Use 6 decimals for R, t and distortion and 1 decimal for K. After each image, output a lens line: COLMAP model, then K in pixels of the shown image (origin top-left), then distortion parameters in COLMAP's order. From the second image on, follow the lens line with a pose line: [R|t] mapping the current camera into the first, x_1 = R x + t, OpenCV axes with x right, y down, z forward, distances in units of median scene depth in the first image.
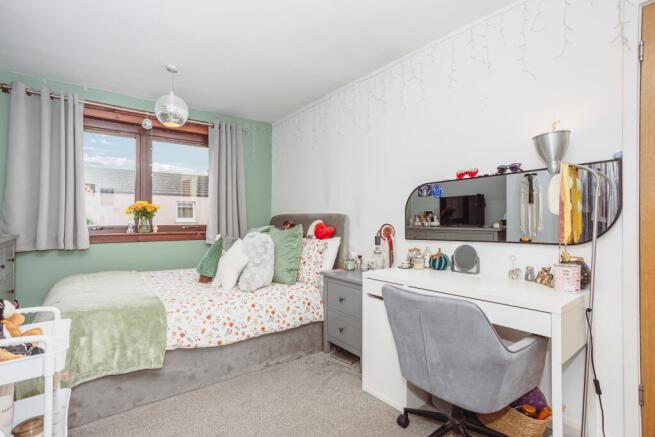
lens RADIAL K [[318.9, 0, 329.5], [0, 318.9, 217.7], [0, 0, 1]] dist [-0.026369, 0.016565]
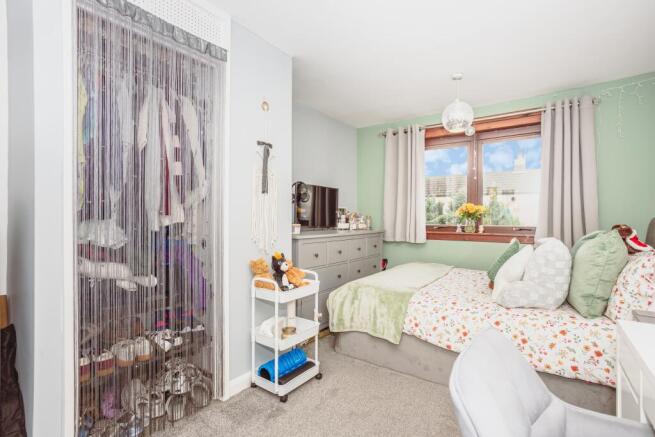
lens RADIAL K [[318.9, 0, 331.5], [0, 318.9, 223.2], [0, 0, 1]] dist [-0.026369, 0.016565]
pose [[0.287336, 0.015775, -0.957700, 0.391332], [0.003170, 0.999843, 0.017420, -0.006612], [0.957825, -0.008042, 0.287241, 0.298203]]
